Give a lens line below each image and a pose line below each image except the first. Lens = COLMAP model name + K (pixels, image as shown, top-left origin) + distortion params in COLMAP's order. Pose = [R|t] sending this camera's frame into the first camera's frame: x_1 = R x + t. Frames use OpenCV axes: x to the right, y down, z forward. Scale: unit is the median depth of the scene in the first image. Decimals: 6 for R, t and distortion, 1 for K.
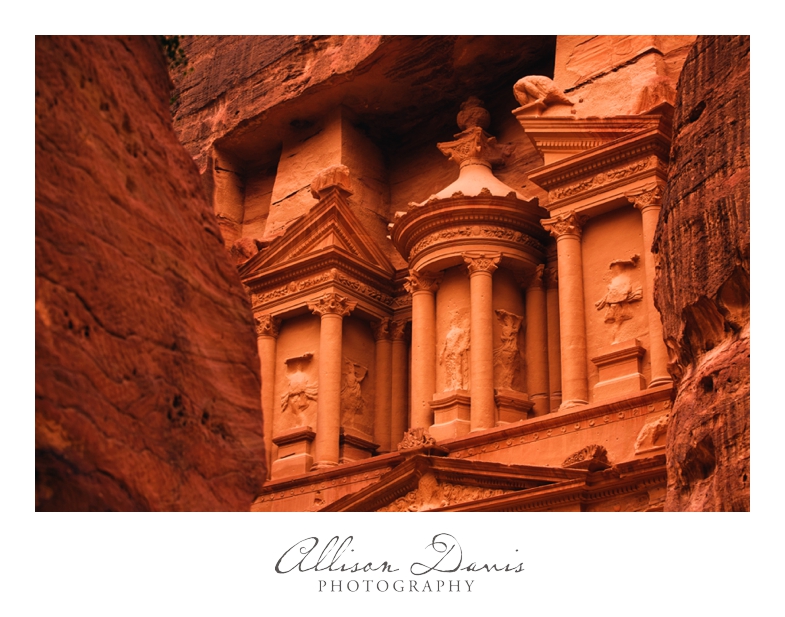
lens RADIAL K [[1568.6, 0, 392.5], [0, 1568.6, 308.5], [0, 0, 1]] dist [-0.363284, 0.002552]
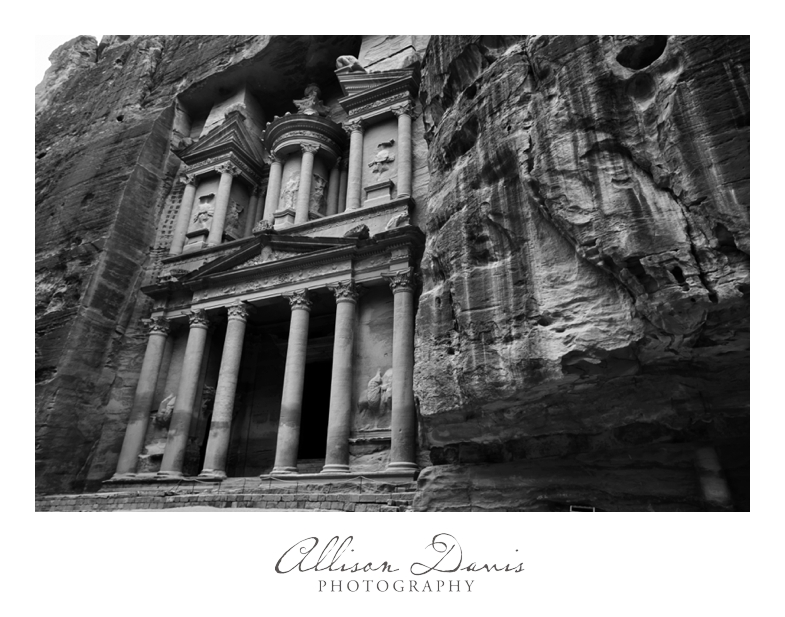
lens RADIAL K [[469.1, 0, 392.5], [0, 469.1, 308.5], [0, 0, 1]] dist [0.001275, 0.000996]
pose [[0.963843, 0.112371, 0.241617, 0.038628], [-0.101814, 0.993238, -0.055784, 0.190939], [-0.246252, 0.029167, 0.968767, 0.425888]]
